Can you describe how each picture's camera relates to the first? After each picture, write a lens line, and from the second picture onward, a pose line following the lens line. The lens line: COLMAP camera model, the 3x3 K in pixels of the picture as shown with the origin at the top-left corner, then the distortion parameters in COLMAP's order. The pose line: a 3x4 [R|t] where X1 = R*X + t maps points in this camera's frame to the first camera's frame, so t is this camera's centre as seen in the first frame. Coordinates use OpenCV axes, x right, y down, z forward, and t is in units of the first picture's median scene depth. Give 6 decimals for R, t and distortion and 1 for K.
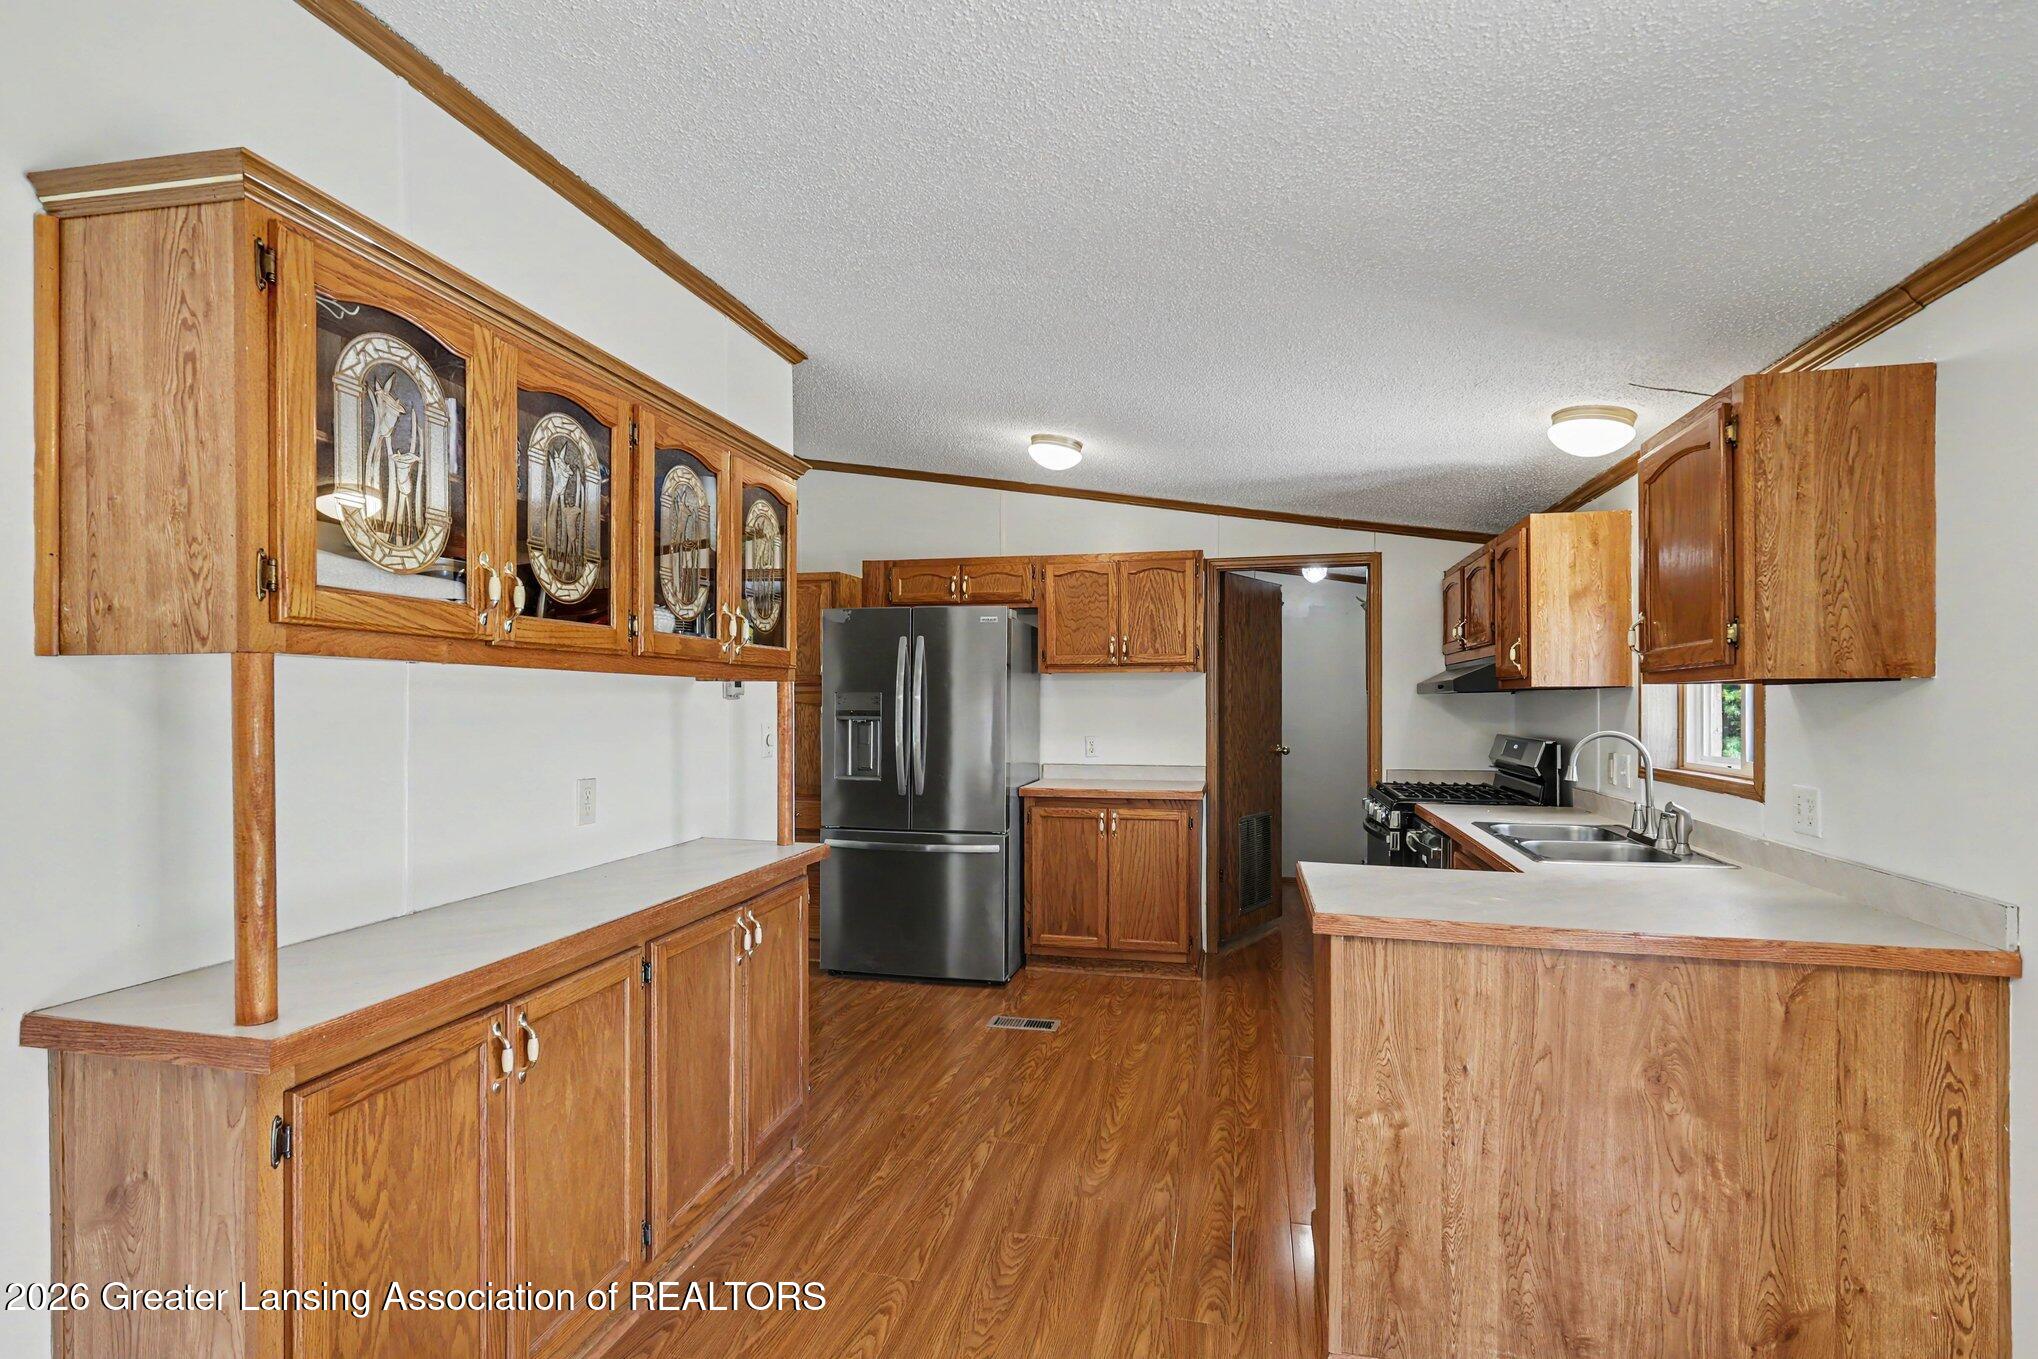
lens RADIAL K [[999.5, 0, 1019.0], [0, 999.5, 679.5], [0, 0, 1]] dist [-0.002305, -0.000587]
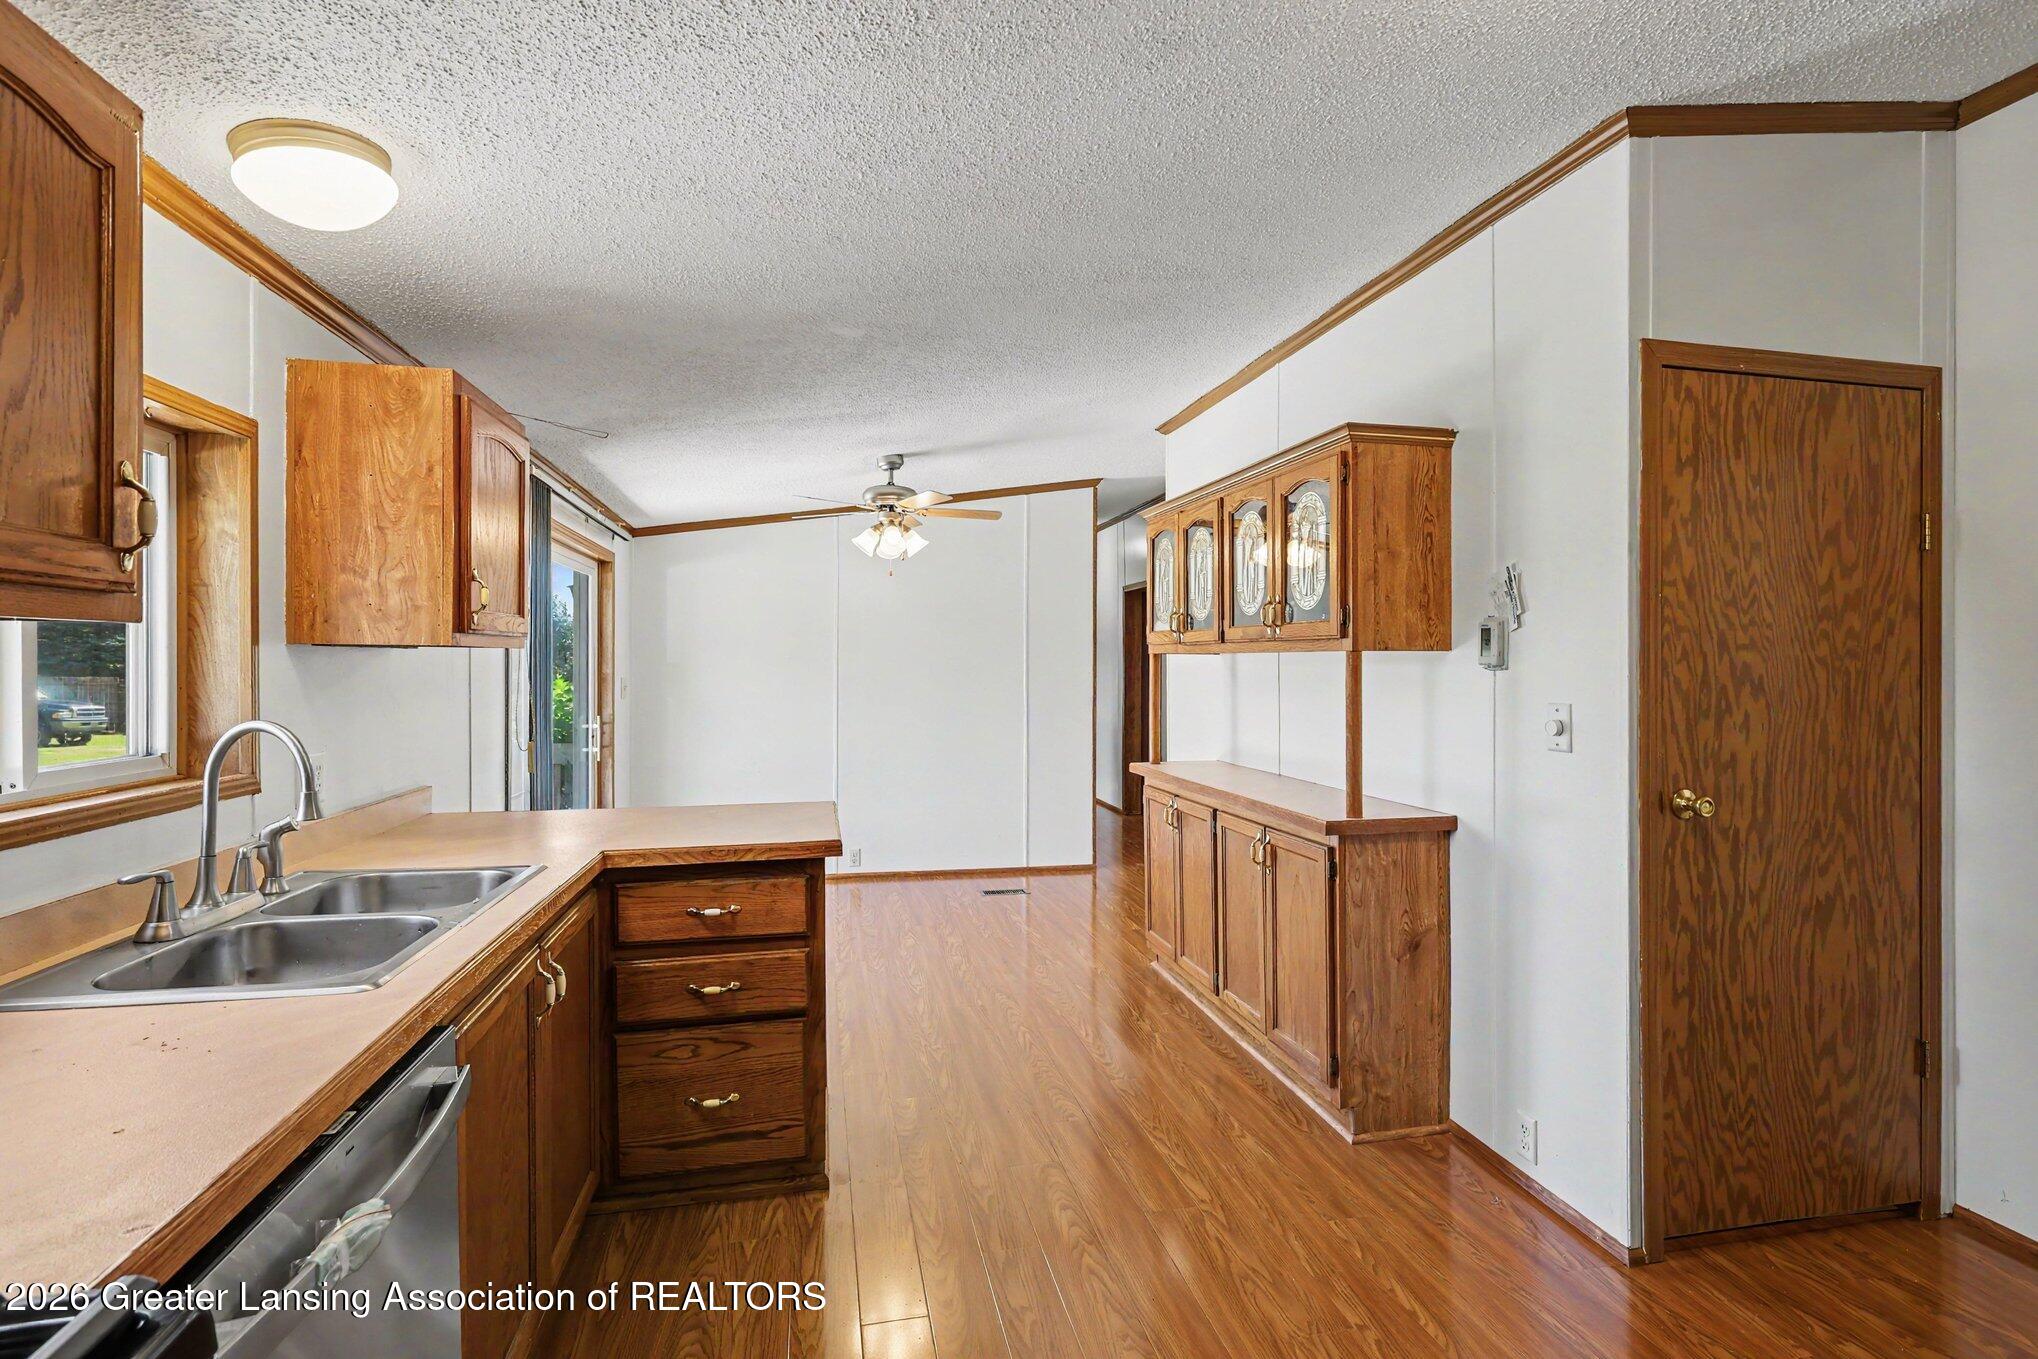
lens RADIAL K [[999.5, 0, 1019.0], [0, 999.5, 679.5], [0, 0, 1]] dist [-0.002305, -0.000587]
pose [[-0.911533, -0.024042, -0.410524, 0.573674], [-0.018433, 0.999675, -0.017616, 0.065469], [0.410814, -0.008490, -0.911680, 2.125632]]
